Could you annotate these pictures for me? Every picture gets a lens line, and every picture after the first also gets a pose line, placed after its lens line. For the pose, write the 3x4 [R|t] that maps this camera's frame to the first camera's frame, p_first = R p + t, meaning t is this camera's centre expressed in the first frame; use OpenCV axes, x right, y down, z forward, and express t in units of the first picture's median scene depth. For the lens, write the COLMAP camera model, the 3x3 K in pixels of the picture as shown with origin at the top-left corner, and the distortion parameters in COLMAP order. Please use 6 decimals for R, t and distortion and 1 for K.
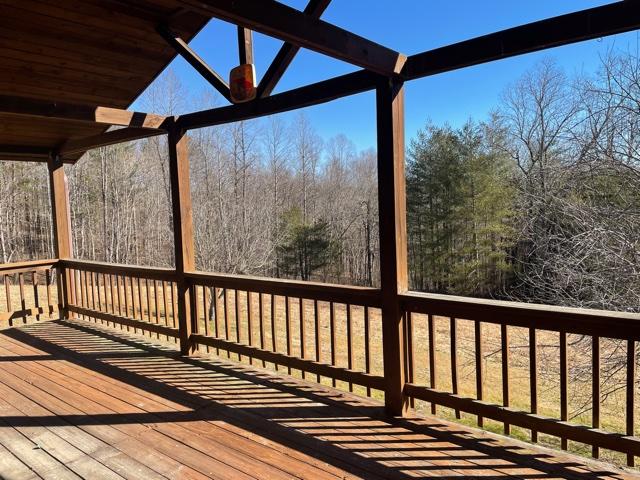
lens RADIAL K [[485.7, 0, 320.0], [0, 485.7, 244.3], [0, 0, 1]] dist [0.079898, -0.077373]
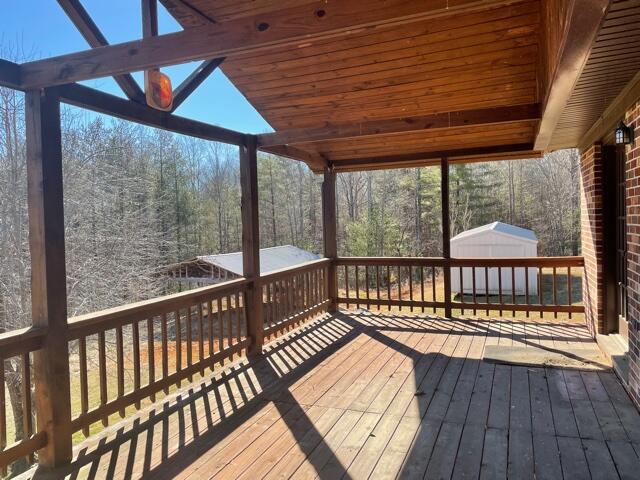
lens RADIAL K [[485.7, 0, 318.6], [0, 485.7, 236.0], [0, 0, 1]] dist [0.079898, -0.077373]
pose [[-0.301350, 0.020085, 0.953302, -1.270966], [0.139271, 0.989983, 0.023167, -0.030163], [-0.943288, 0.139749, -0.301128, 1.134770]]
